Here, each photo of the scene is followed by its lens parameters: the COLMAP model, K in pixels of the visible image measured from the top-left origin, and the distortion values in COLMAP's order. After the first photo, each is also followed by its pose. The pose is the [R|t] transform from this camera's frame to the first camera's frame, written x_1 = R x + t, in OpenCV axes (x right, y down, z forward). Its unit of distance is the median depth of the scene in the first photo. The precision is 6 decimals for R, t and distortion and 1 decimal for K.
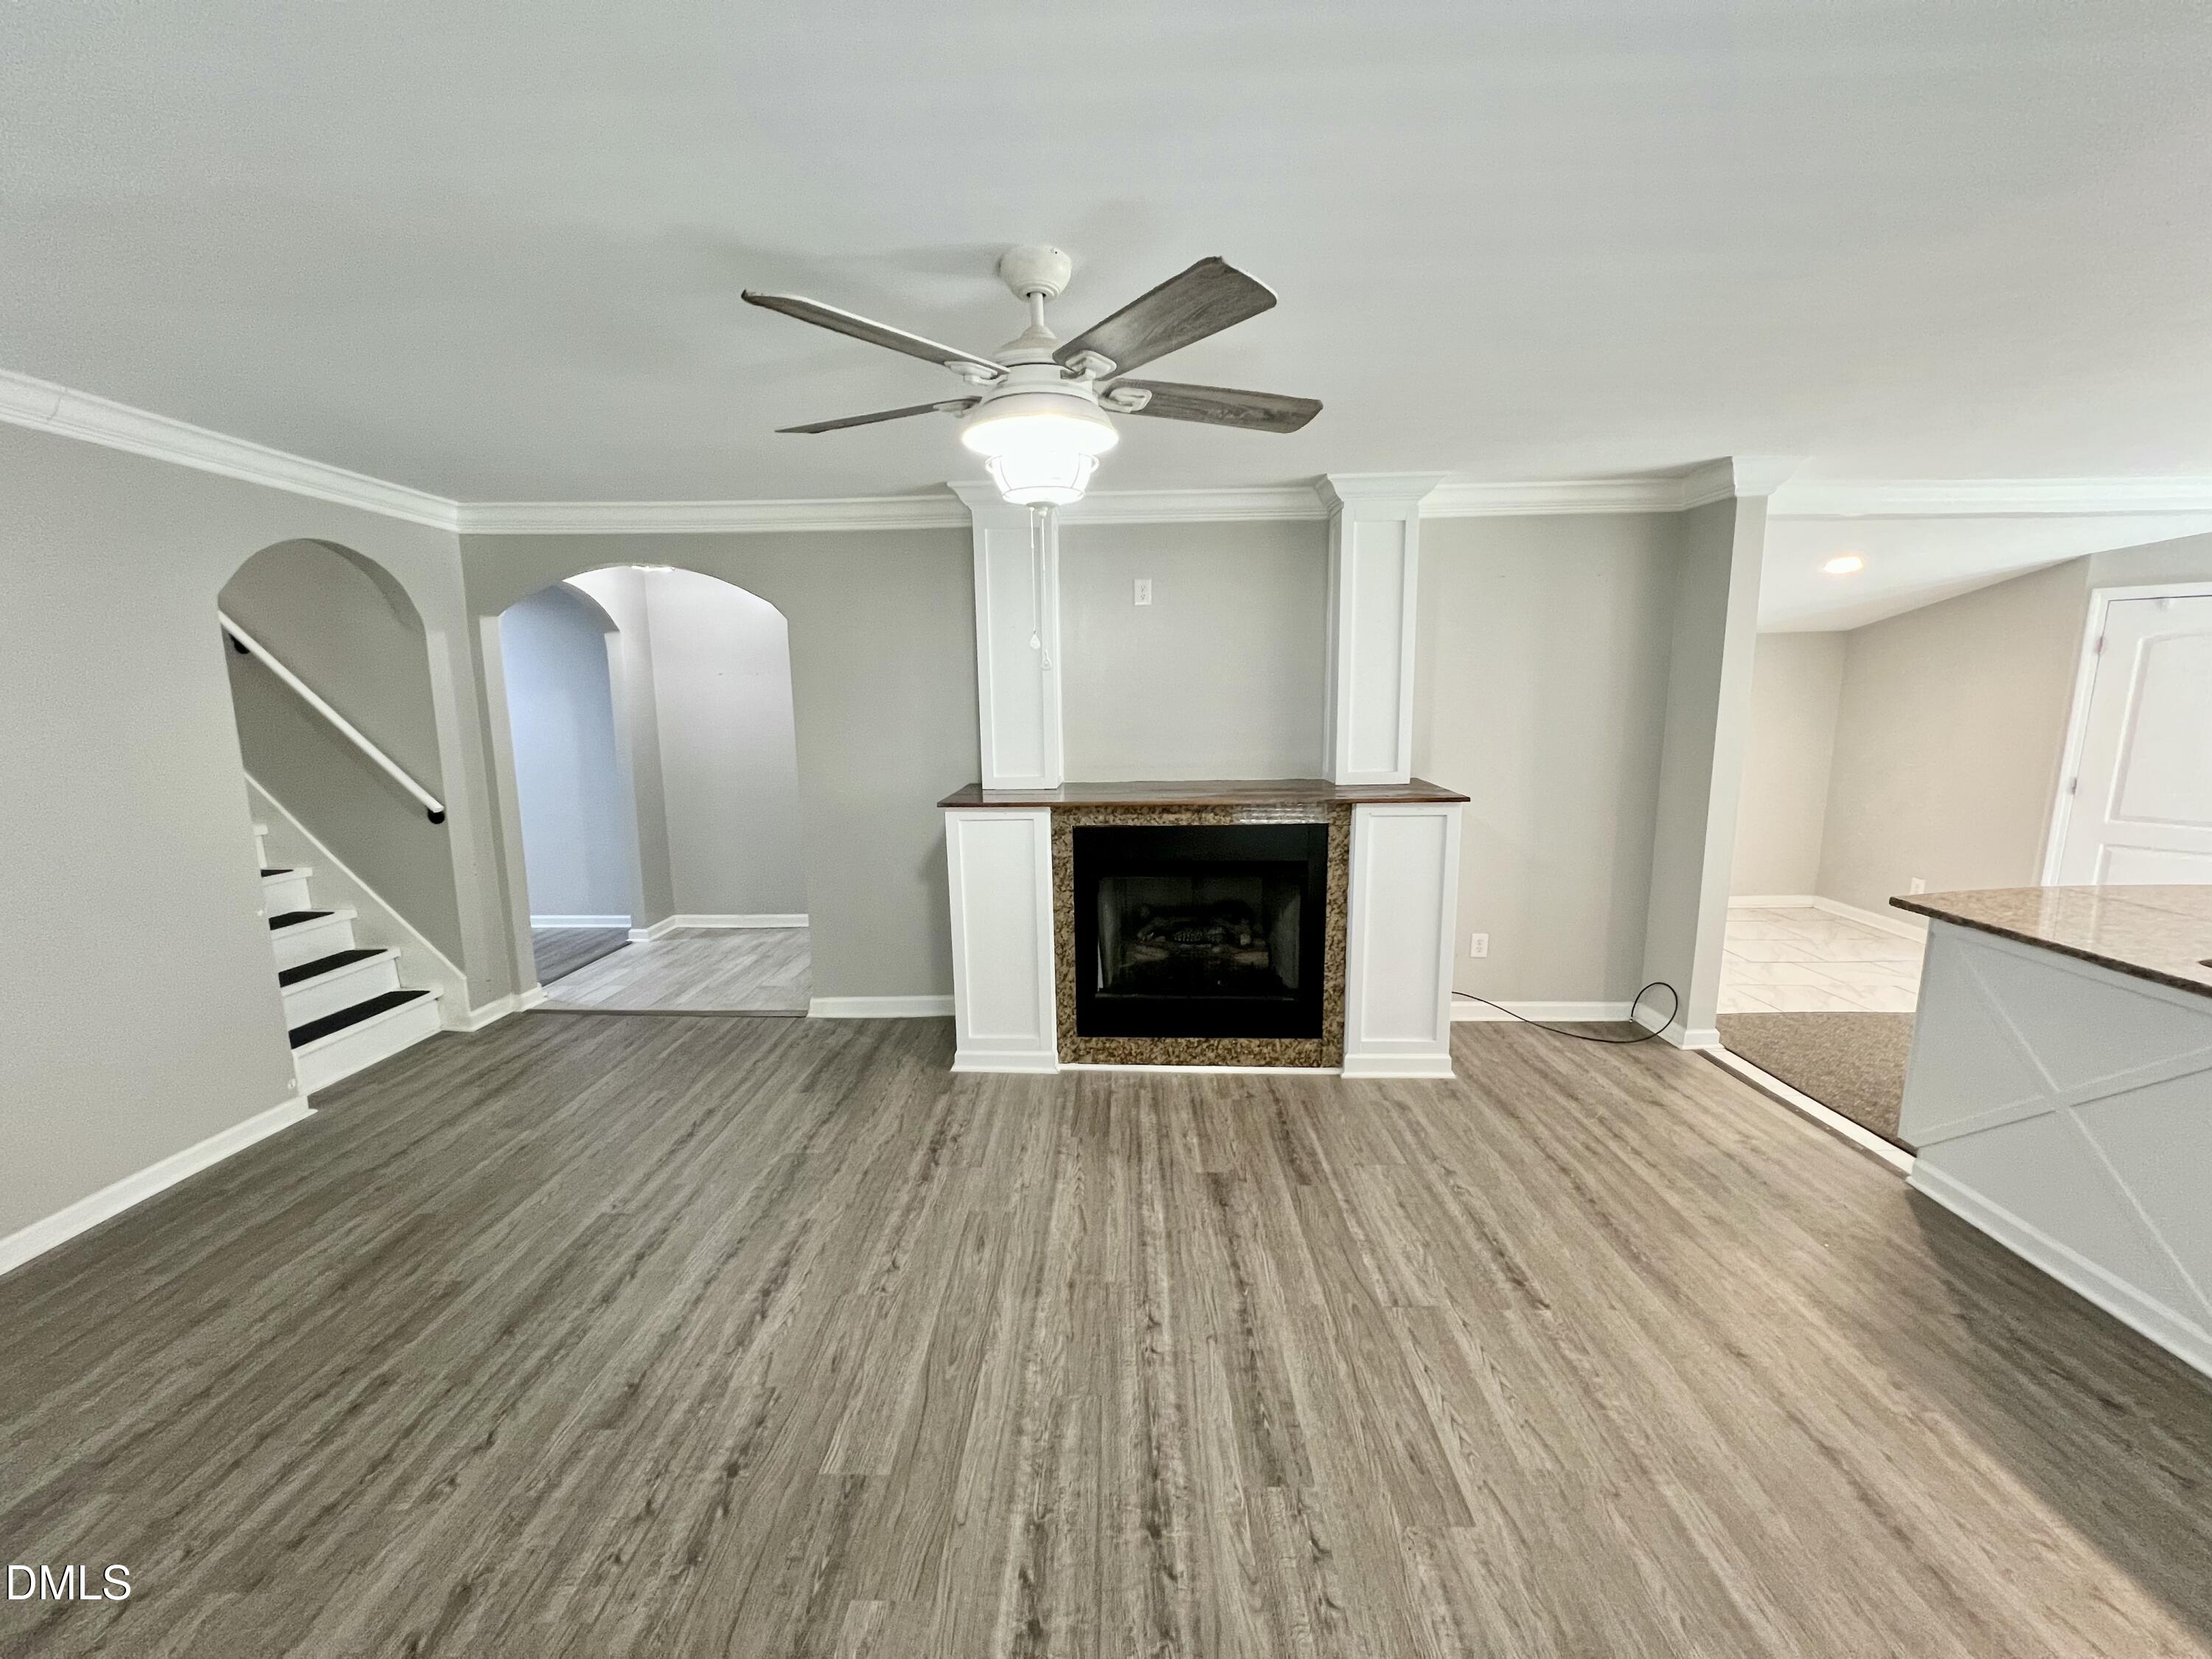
lens RADIAL K [[876.6, 0, 1099.6], [0, 876.6, 830.6], [0, 0, 1]] dist [-0.001775, -0.000559]
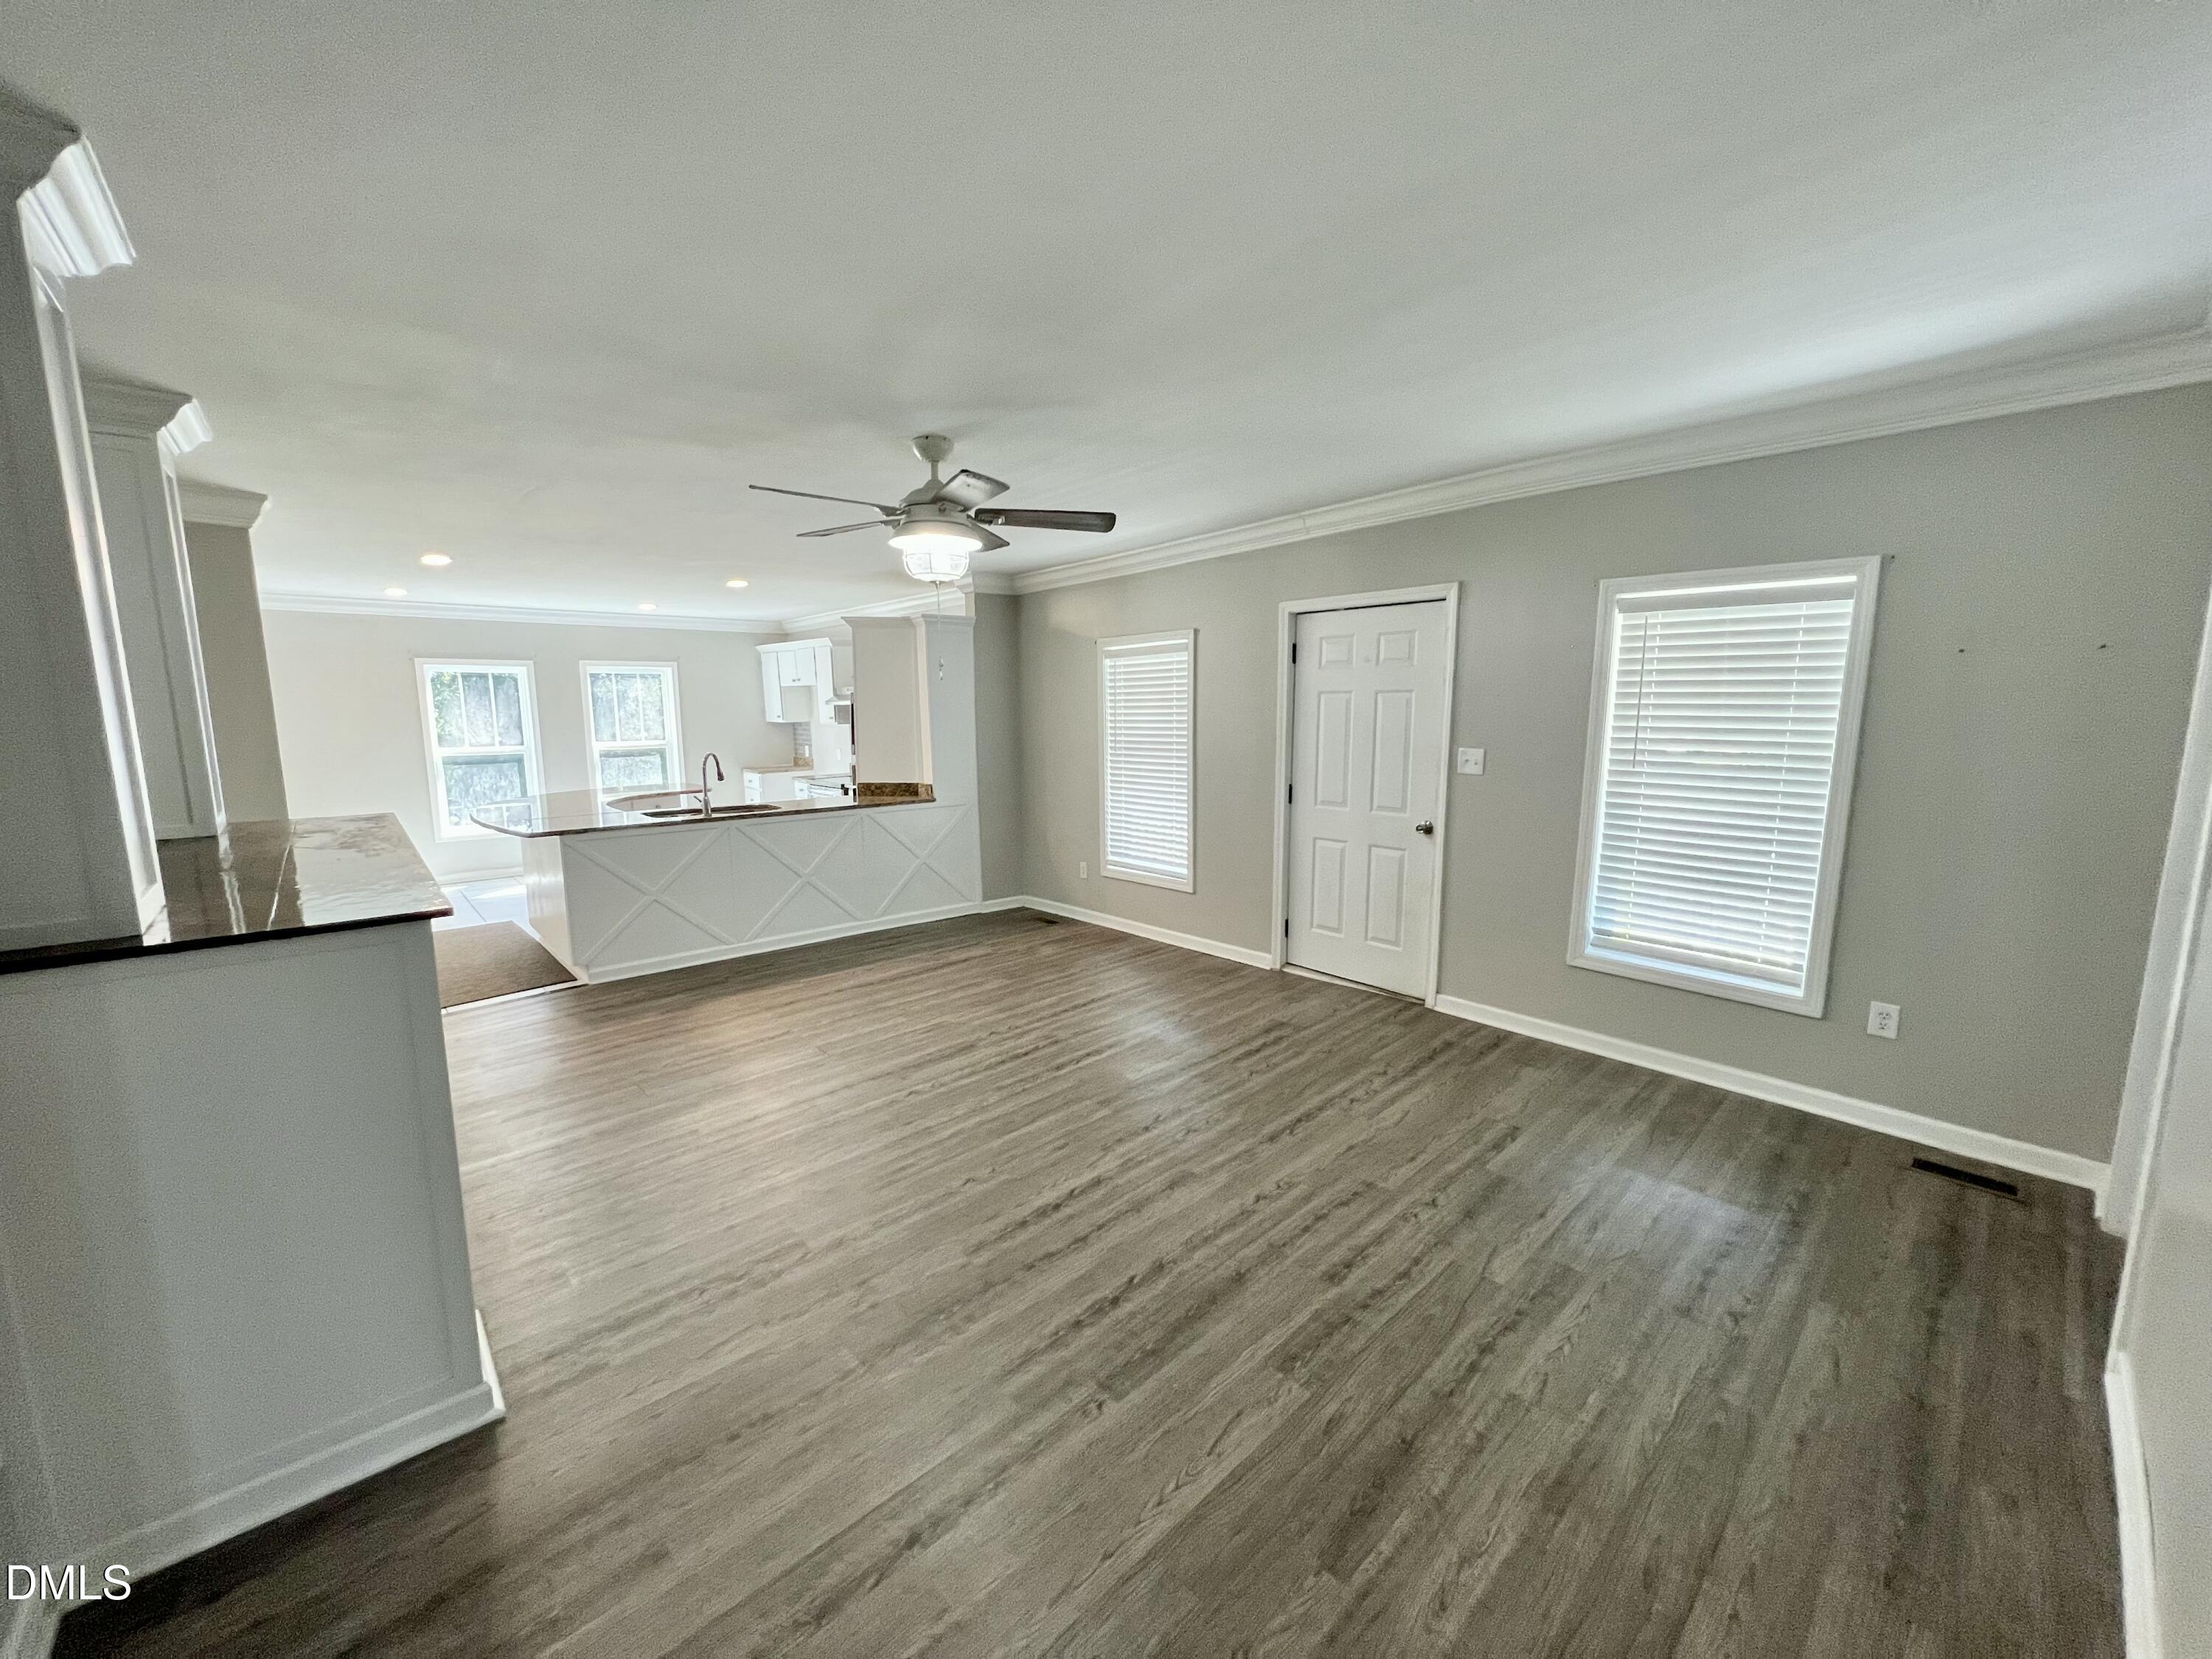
lens RADIAL K [[876.6, 0, 1101.9], [0, 876.6, 829.7], [0, 0, 1]] dist [-0.001775, -0.000559]
pose [[-0.693568, -0.085530, 0.715296, -1.457634], [0.131480, 0.961220, 0.242422, -0.271033], [-0.708291, 0.262183, -0.655426, 1.912944]]
